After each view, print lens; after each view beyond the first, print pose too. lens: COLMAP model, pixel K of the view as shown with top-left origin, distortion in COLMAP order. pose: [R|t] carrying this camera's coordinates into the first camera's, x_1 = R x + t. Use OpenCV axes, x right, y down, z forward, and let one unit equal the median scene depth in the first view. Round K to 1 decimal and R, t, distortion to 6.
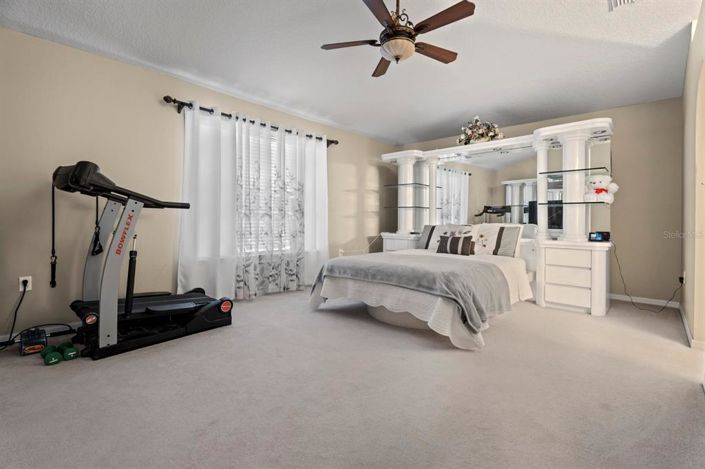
lens RADIAL K [[325.9, 0, 353.5], [0, 325.9, 217.3], [0, 0, 1]] dist [0.001488, 0.000230]
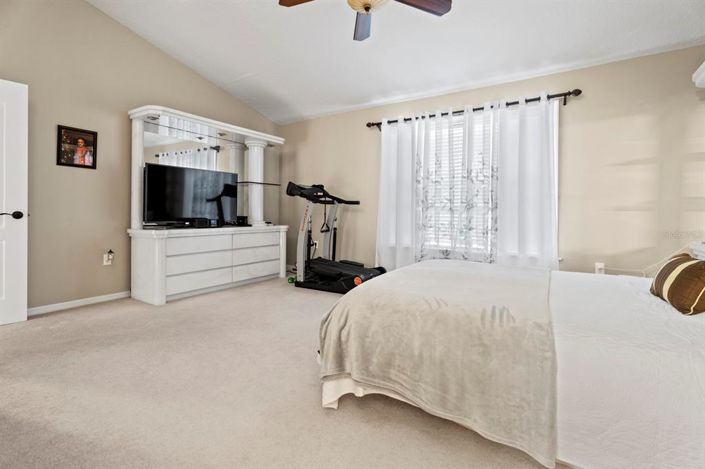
lens RADIAL K [[325.9, 0, 353.5], [0, 325.9, 217.3], [0, 0, 1]] dist [0.001488, 0.000230]
pose [[0.165969, 0.002248, -0.986128, 0.605852], [-0.007984, 0.999968, 0.000936, 0.020808], [0.986099, 0.007718, 0.165981, 0.558062]]
